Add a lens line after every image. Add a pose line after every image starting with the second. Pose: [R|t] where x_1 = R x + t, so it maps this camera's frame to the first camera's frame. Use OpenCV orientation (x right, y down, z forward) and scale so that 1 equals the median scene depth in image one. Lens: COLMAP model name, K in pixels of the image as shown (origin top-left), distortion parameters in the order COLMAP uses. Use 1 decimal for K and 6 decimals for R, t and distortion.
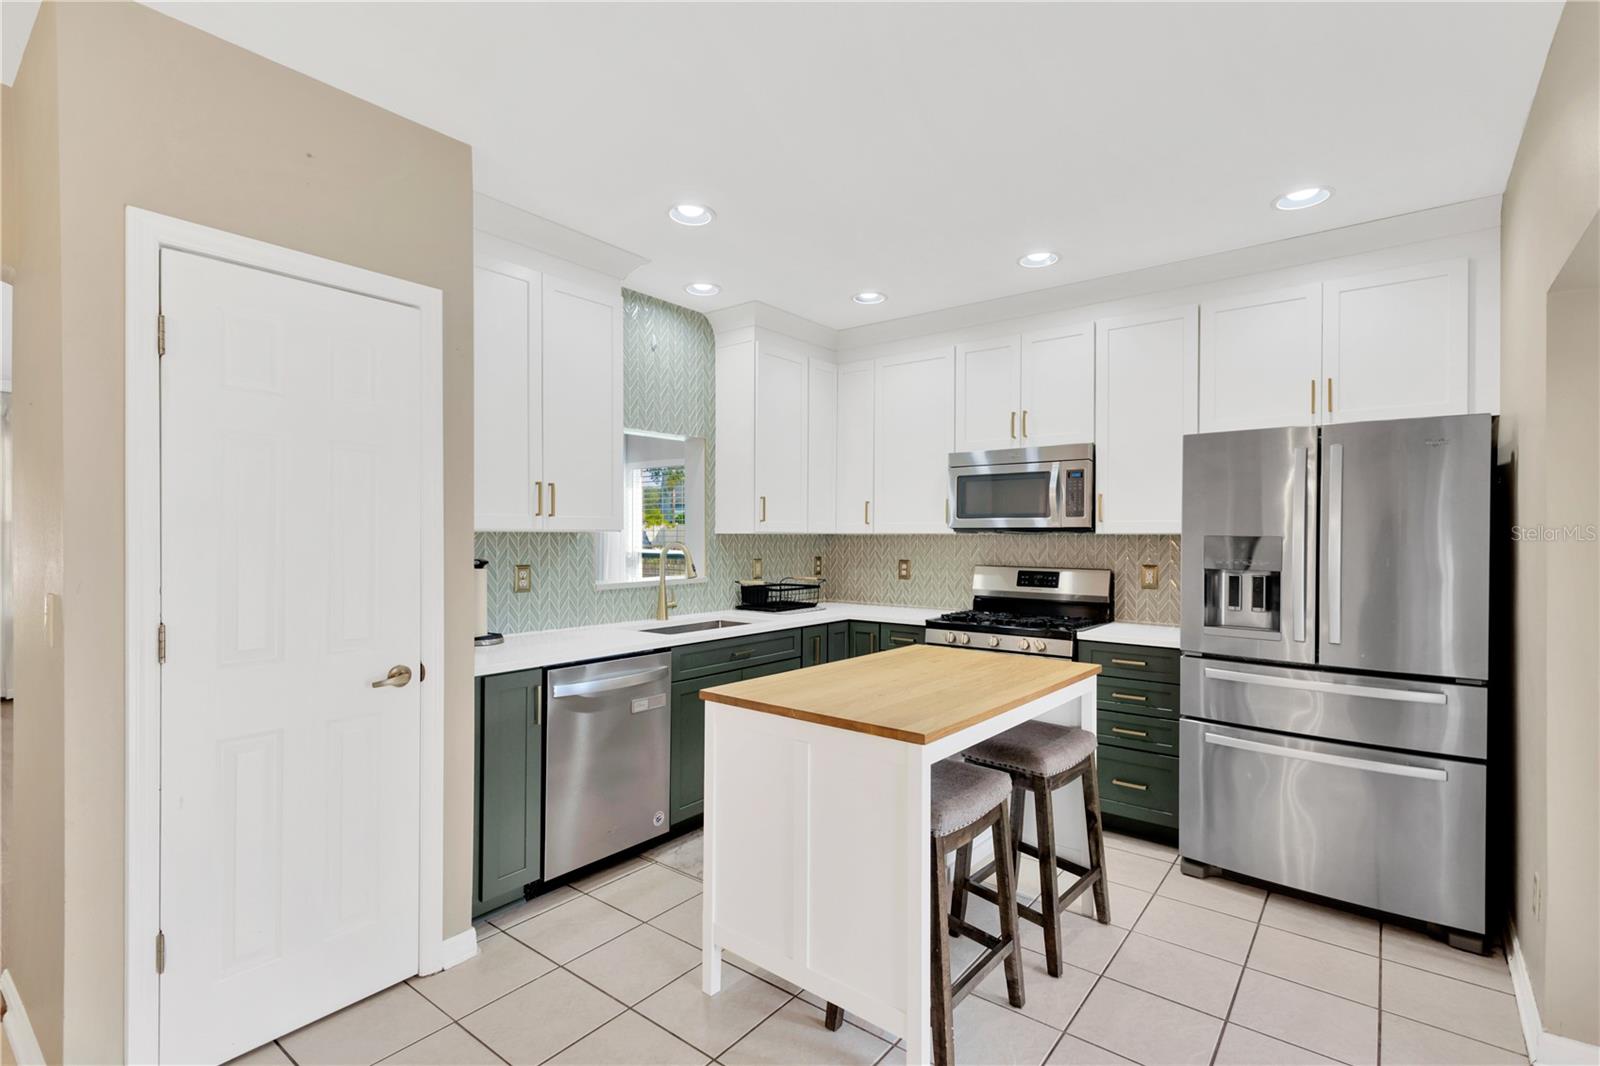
lens RADIAL K [[749.1, 0, 793.5], [0, 749.1, 534.5], [0, 0, 1]] dist [0.014755, -0.001080]
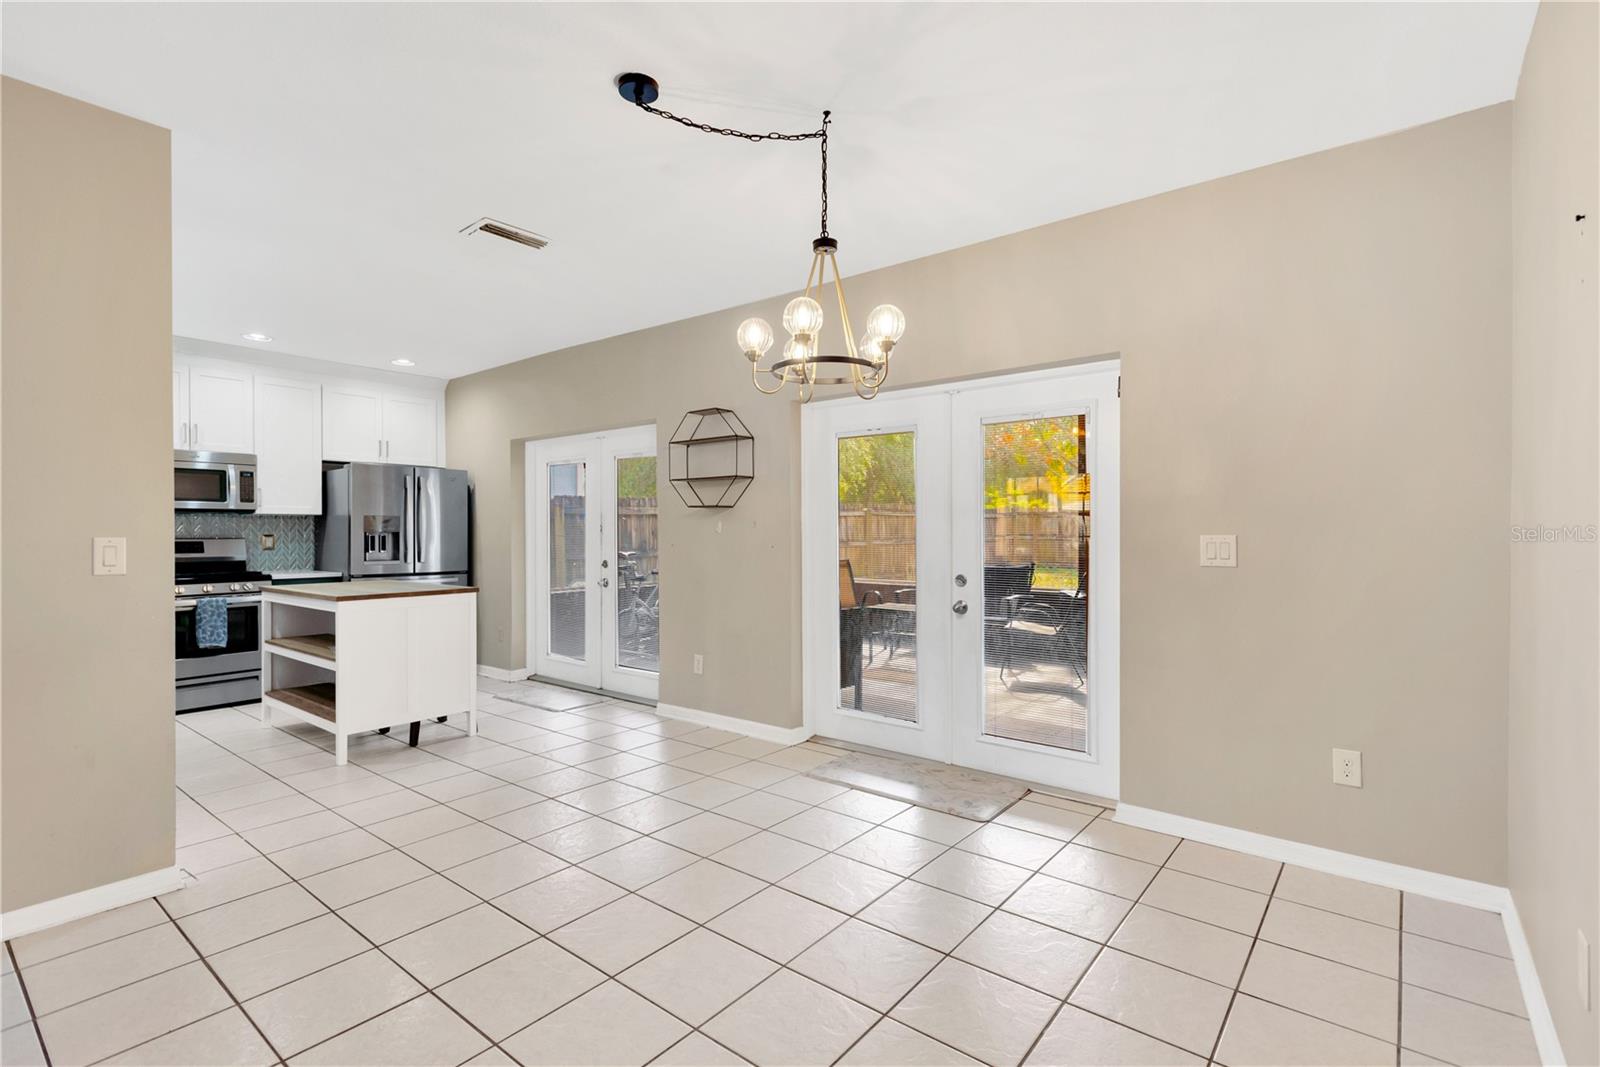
lens RADIAL K [[749.1, 0, 811.3], [0, 749.1, 531.9], [0, 0, 1]] dist [0.014755, -0.001080]
pose [[-0.006768, -0.006365, 0.999957, -1.054265], [0.001742, 0.999978, 0.006377, 0.025282], [-0.999976, 0.001786, -0.006757, -0.114603]]
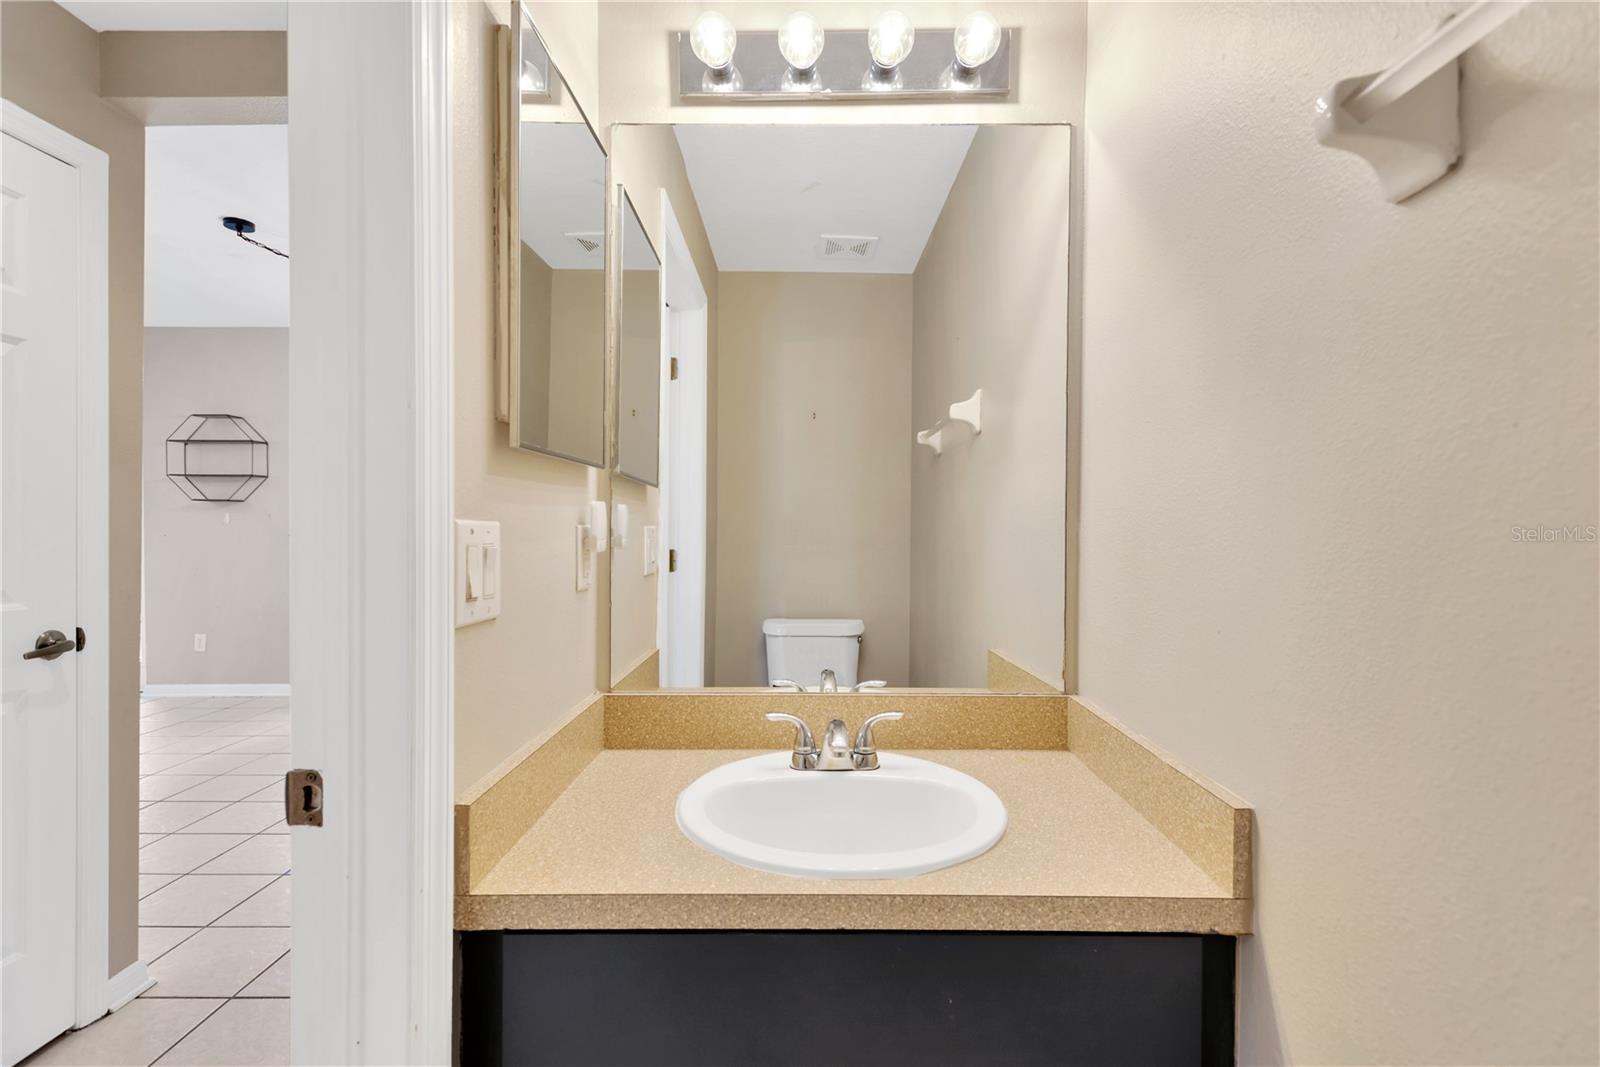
lens RADIAL K [[749.1, 0, 800.0], [0, 749.1, 526.7], [0, 0, 1]] dist [0.014755, -0.001080]
pose [[-0.612267, -0.008645, 0.790604, -1.550563], [-0.004579, 0.999962, 0.007388, 0.024809], [-0.790638, 0.000903, -0.612283, 0.034692]]
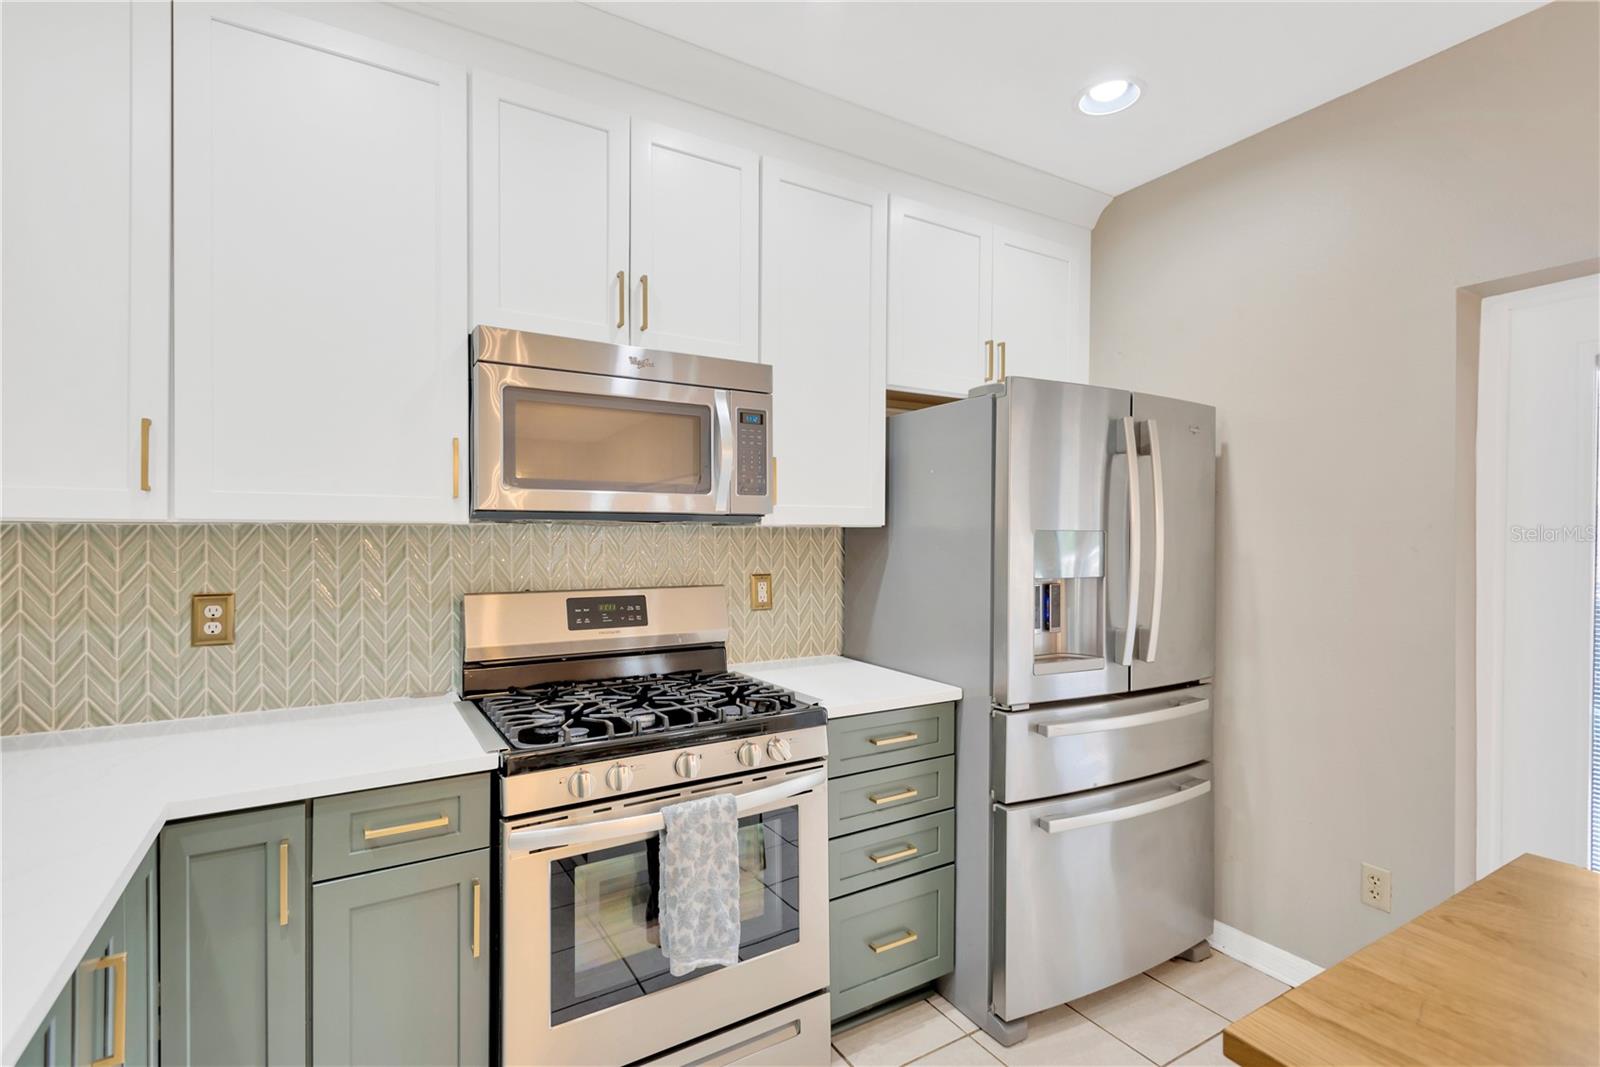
lens RADIAL K [[749.1, 0, 802.7], [0, 749.1, 530.7], [0, 0, 1]] dist [0.014755, -0.001080]
pose [[0.342227, -0.002367, 0.939614, -0.117848], [-0.005895, 0.999972, 0.004666, -0.000132], [-0.939599, -0.007136, 0.342203, 0.709991]]
